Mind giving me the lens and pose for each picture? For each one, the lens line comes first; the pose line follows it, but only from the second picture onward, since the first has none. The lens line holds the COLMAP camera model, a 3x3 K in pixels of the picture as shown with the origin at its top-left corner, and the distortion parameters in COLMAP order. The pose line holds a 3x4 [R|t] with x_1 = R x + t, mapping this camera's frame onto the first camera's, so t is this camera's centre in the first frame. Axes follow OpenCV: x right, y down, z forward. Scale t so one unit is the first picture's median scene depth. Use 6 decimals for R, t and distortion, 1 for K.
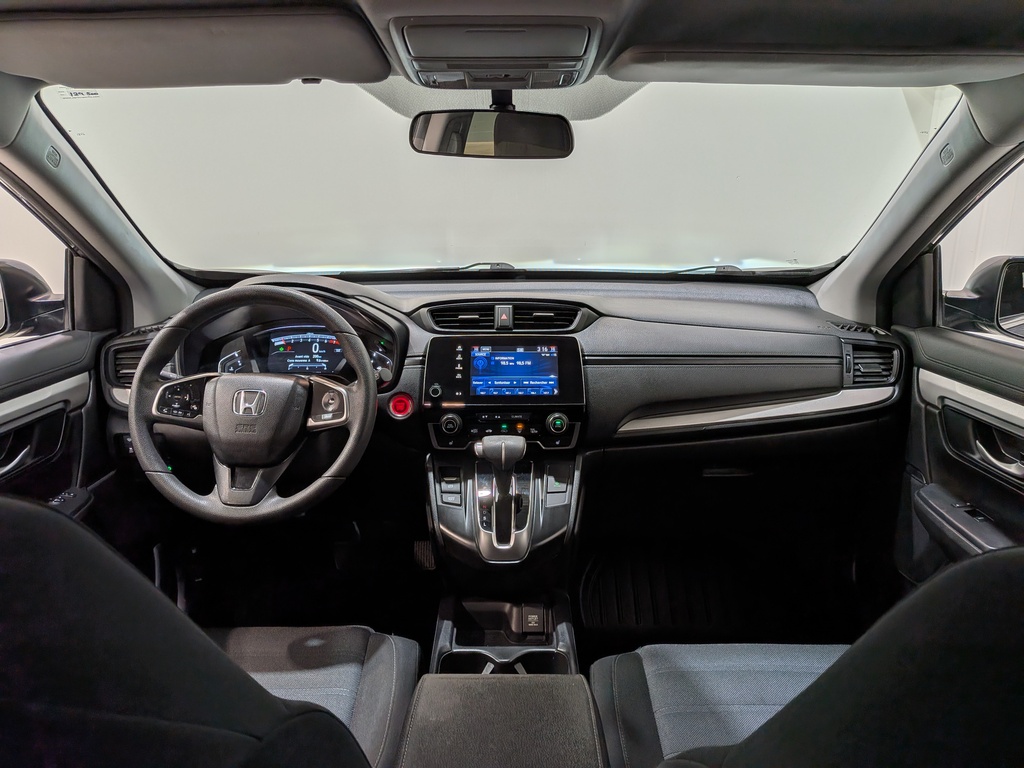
lens RADIAL K [[710.4, 0, 512.0], [0, 710.4, 384.0], [0, 0, 1]] dist [0.003748, -0.051128]
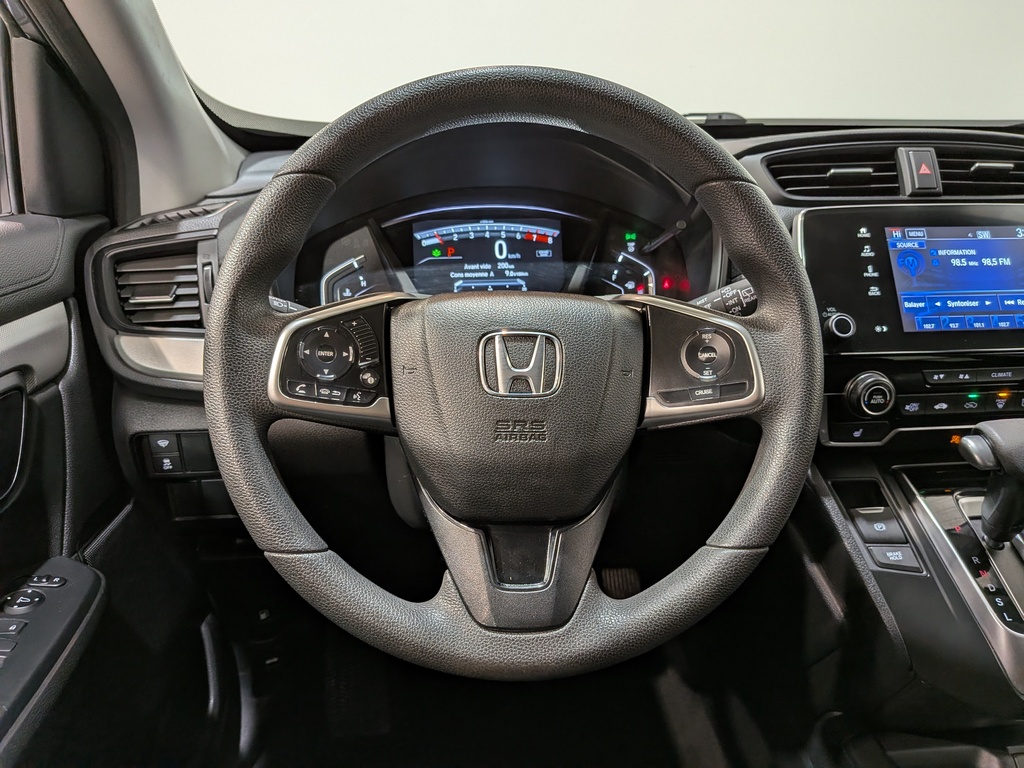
lens RADIAL K [[721.7, 0, 487.9], [0, 721.7, 398.4], [0, 0, 1]] dist [0.053048, -0.102050]
pose [[0.999057, -0.028290, 0.032933, -0.344309], [0.024777, 0.994415, 0.102592, 0.003609], [-0.035652, -0.101680, 0.994178, 0.518668]]
